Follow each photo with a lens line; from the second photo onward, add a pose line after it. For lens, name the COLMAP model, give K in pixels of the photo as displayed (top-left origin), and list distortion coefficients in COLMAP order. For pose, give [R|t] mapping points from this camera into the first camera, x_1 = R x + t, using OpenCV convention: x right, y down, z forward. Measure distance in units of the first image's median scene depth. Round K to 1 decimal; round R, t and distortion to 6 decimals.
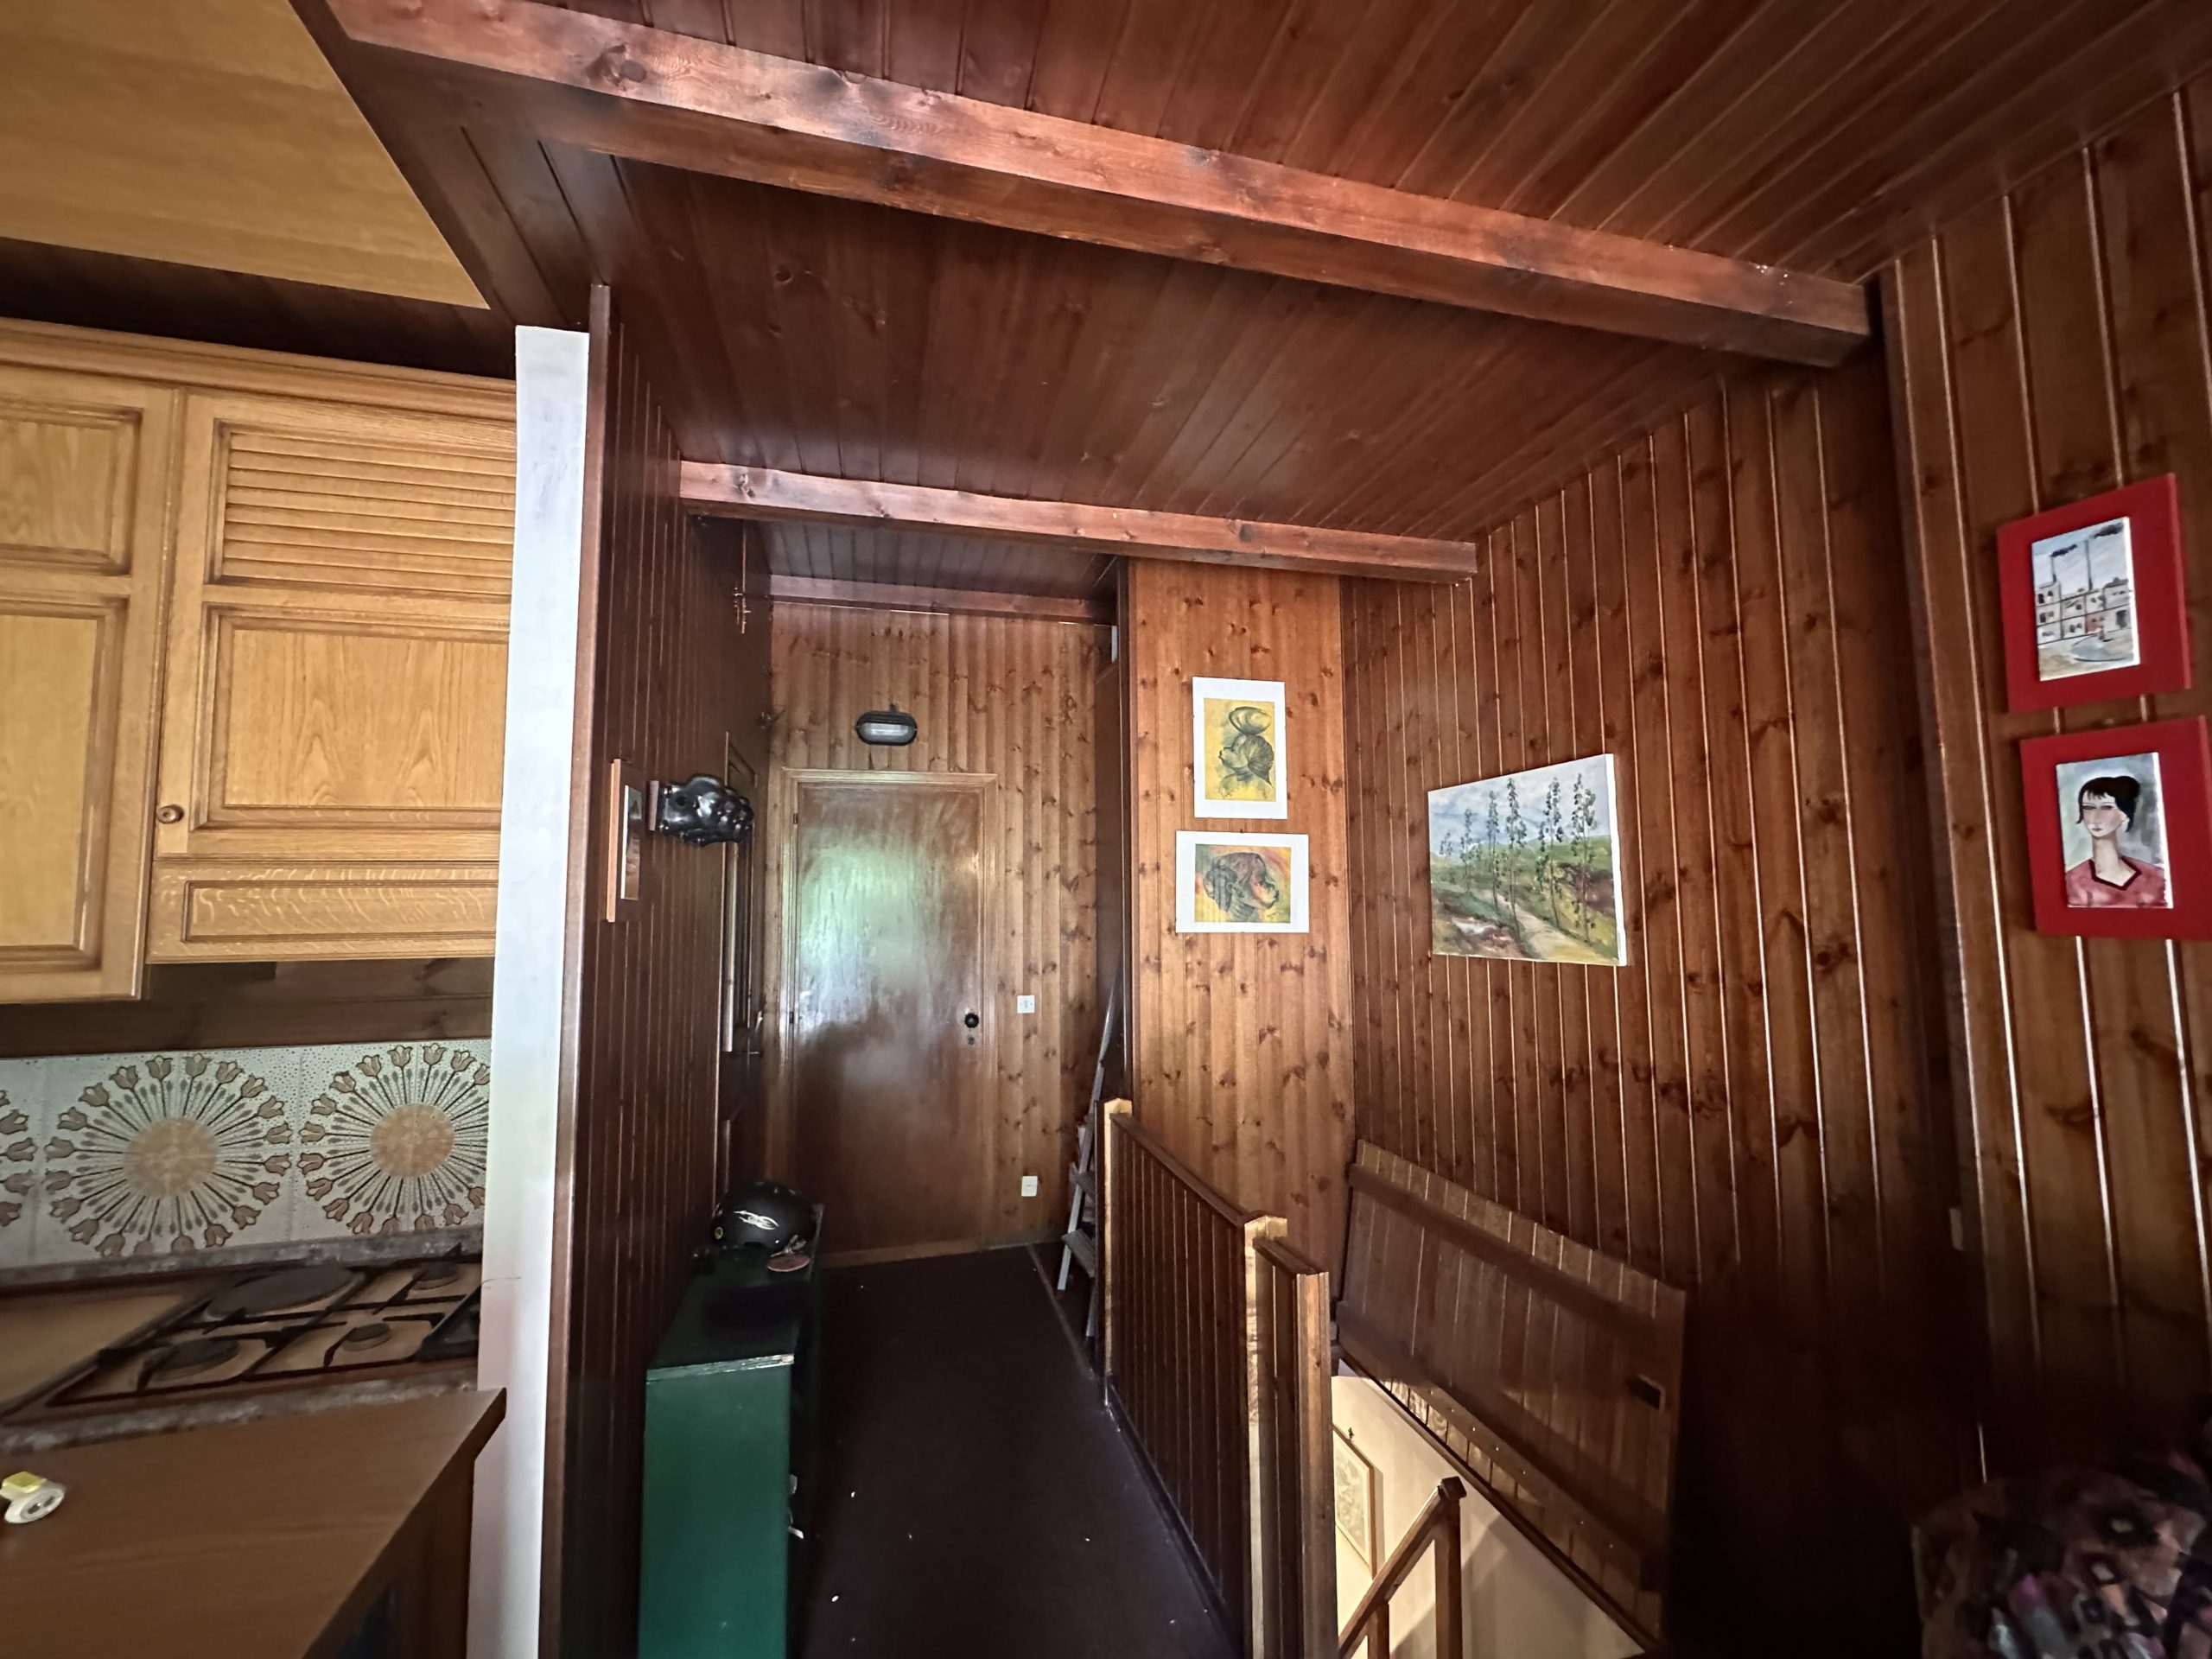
lens RADIAL K [[883.5, 0, 1105.8], [0, 883.5, 829.3], [0, 0, 1]] dist [-0.001861, 0.000463]
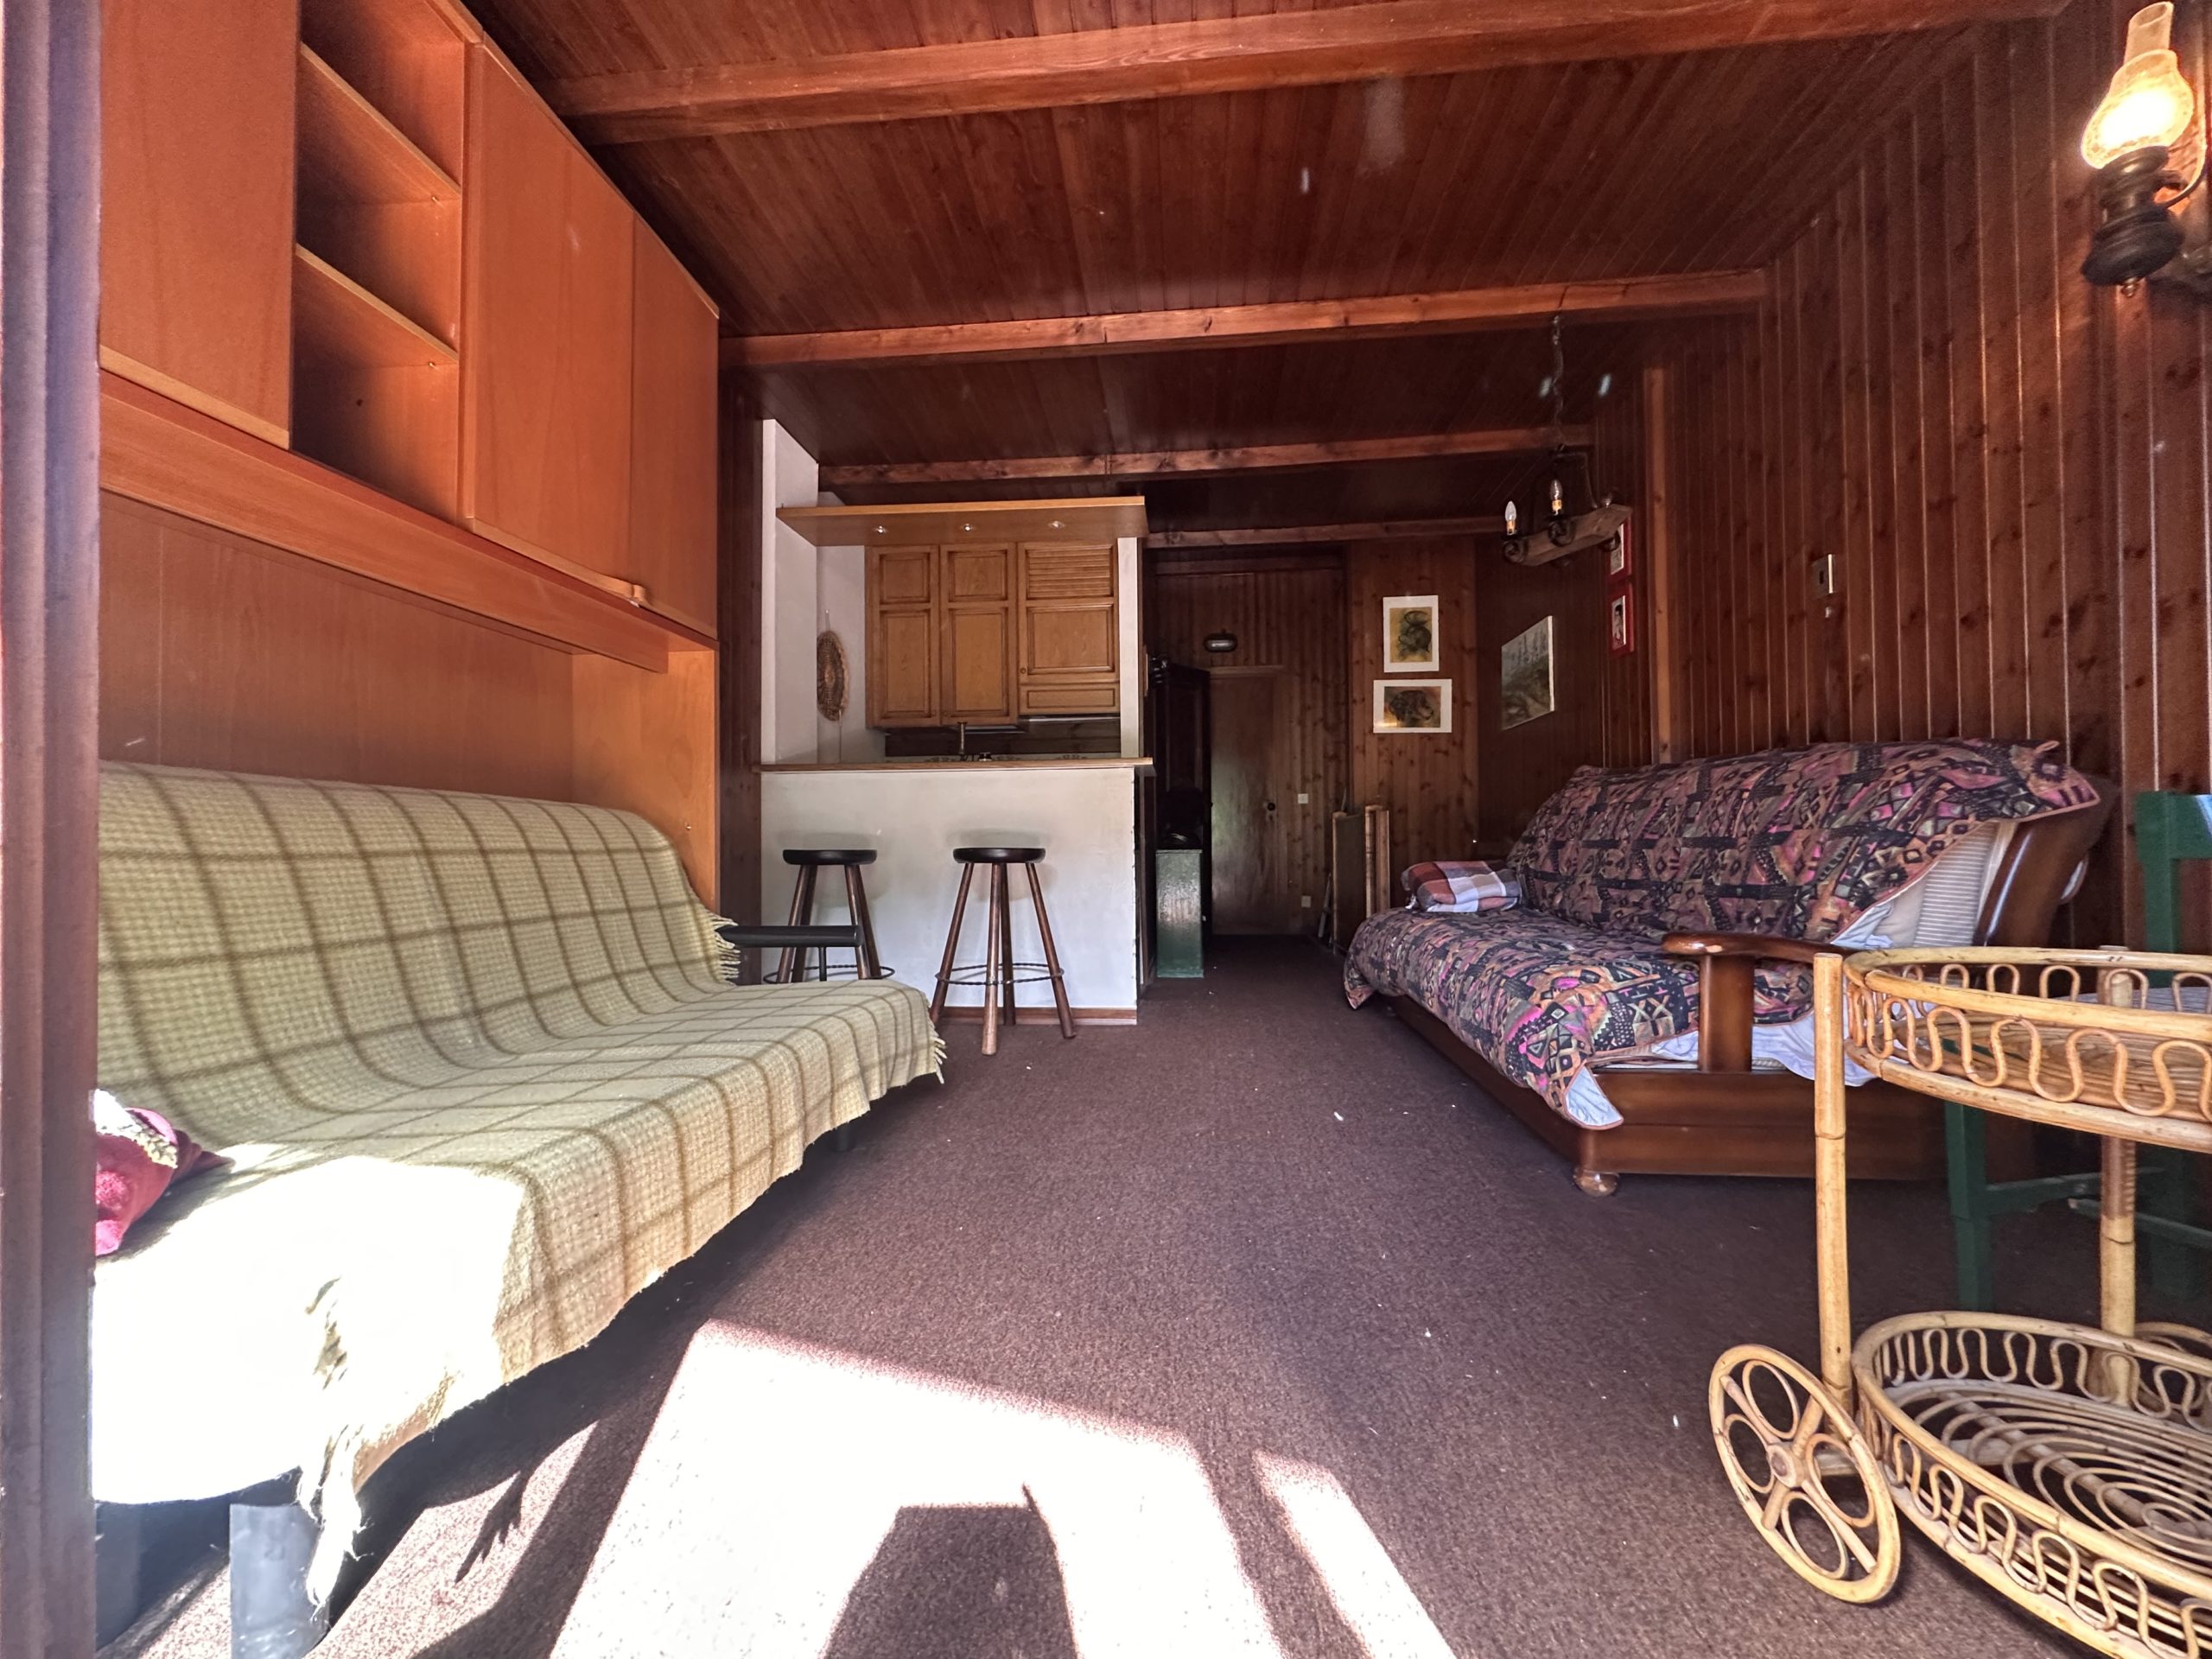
lens RADIAL K [[883.5, 0, 1104.0], [0, 883.5, 831.2], [0, 0, 1]] dist [-0.001861, 0.000463]
pose [[0.936475, -0.005917, -0.350686, 0.353682], [0.030418, 0.997461, 0.064398, 0.327097], [0.349414, -0.070974, 0.934276, -1.767939]]
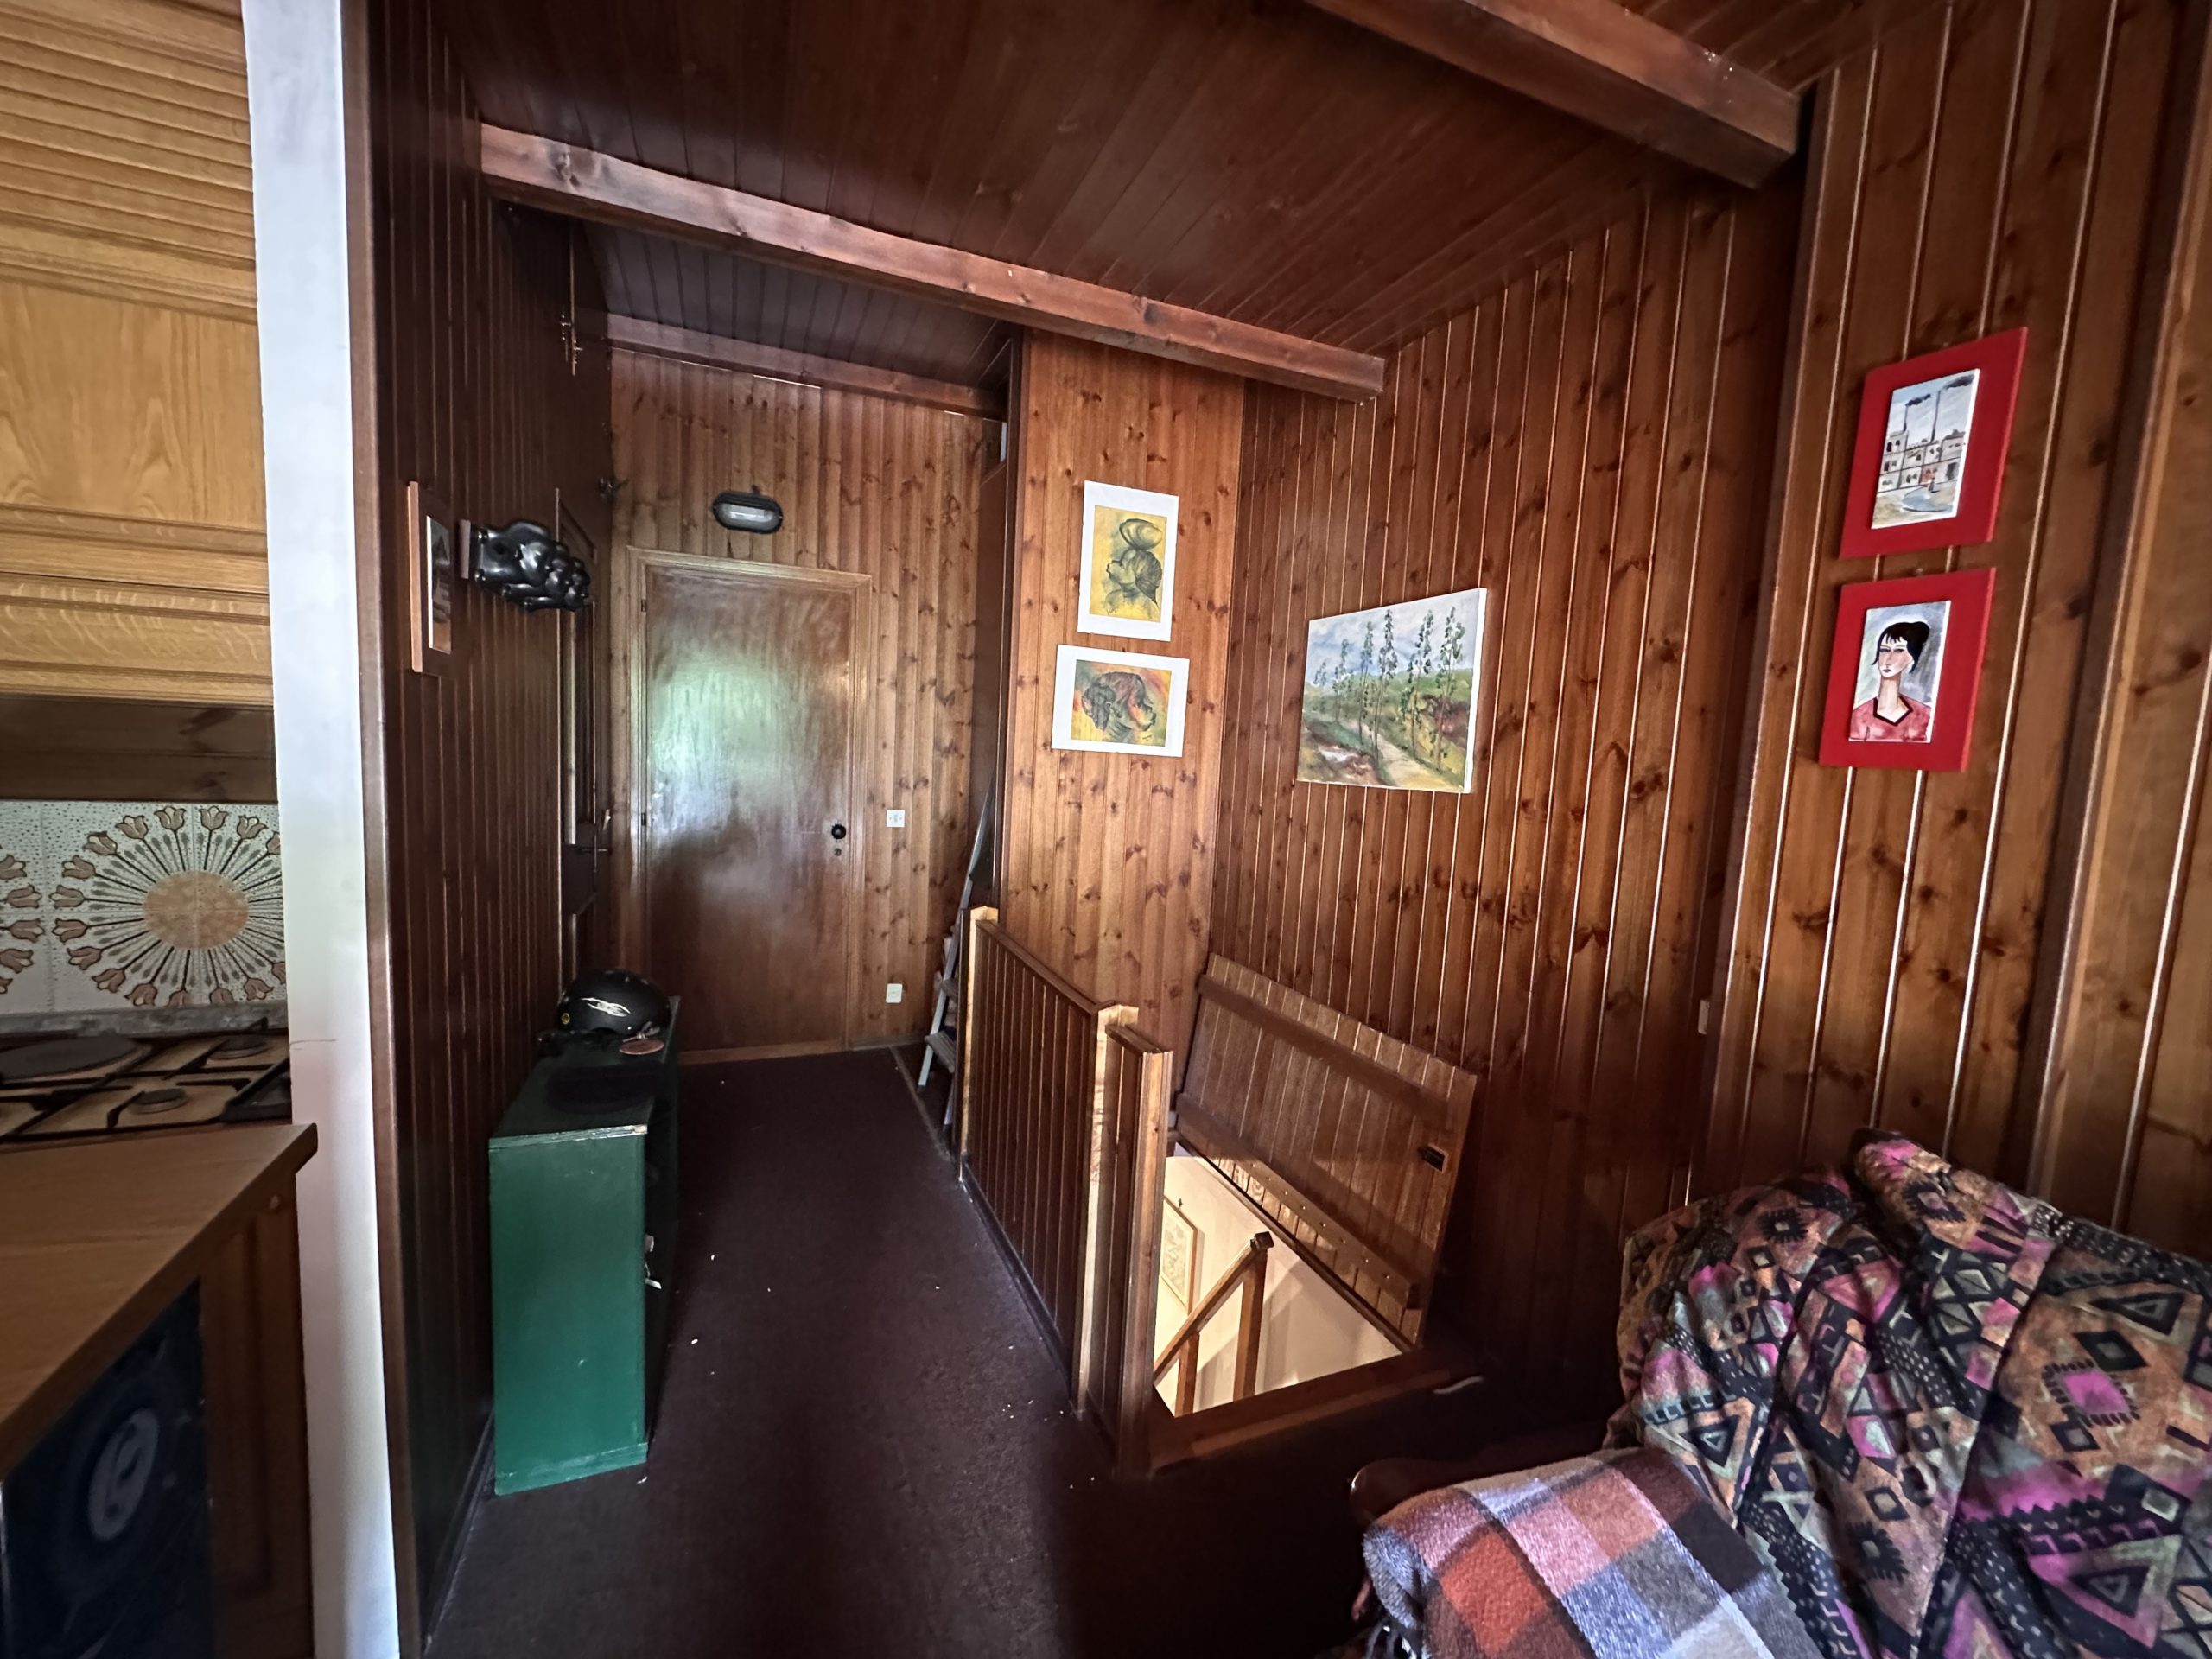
lens RADIAL K [[883.5, 0, 1105.8], [0, 883.5, 829.2], [0, 0, 1]] dist [-0.001861, 0.000463]
pose [[0.988929, 0.045443, 0.141261, 0.006542], [-0.070156, 0.982024, 0.175233, 0.047930], [-0.130759, -0.183203, 0.974340, 0.010105]]
